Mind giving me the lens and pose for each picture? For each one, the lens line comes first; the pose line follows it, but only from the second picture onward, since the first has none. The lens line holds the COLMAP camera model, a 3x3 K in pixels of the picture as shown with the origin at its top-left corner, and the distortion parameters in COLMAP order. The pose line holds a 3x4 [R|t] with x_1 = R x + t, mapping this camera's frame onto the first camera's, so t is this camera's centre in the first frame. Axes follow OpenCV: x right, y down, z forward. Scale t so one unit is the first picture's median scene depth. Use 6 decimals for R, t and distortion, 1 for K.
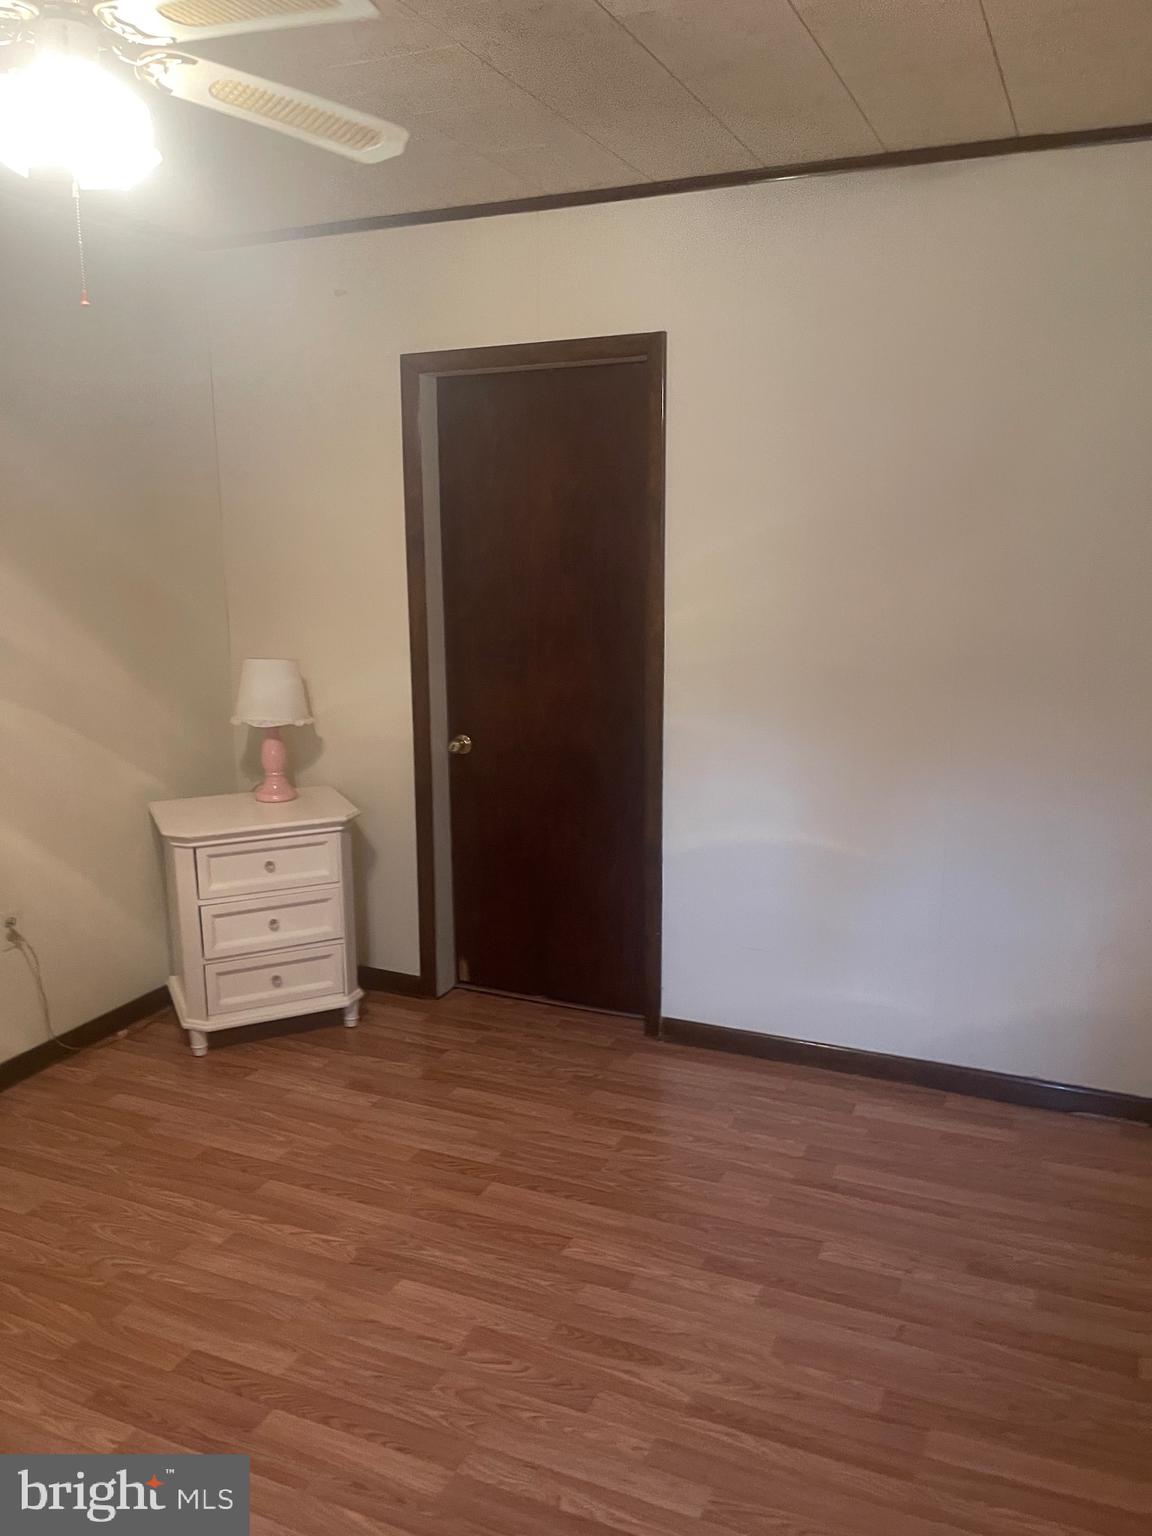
lens RADIAL K [[1153.9, 0, 568.4], [0, 1153.9, 765.8], [0, 0, 1]] dist [0.056009, -0.074668]
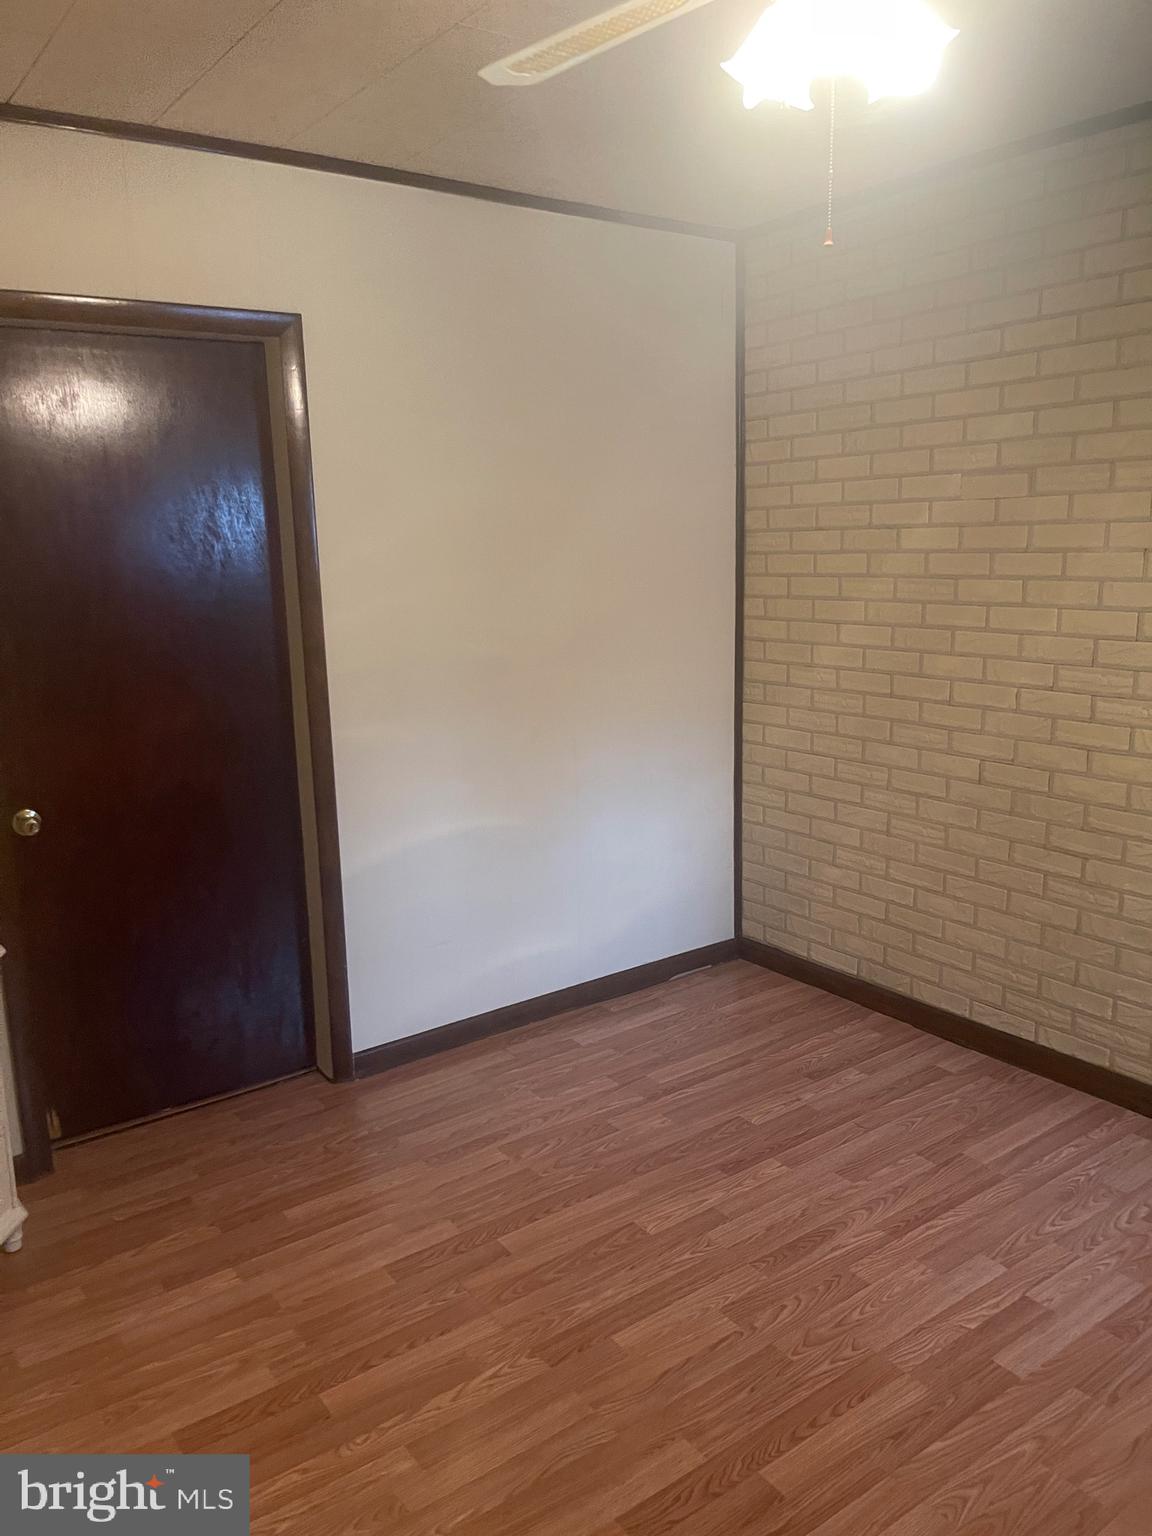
lens RADIAL K [[1153.9, 0, 565.3], [0, 1153.9, 767.0], [0, 0, 1]] dist [0.056009, -0.074668]
pose [[0.506551, -0.172192, 0.844841, -0.805900], [0.186983, 0.978475, 0.087318, -0.083026], [-0.841691, 0.113740, 0.527845, 0.458909]]
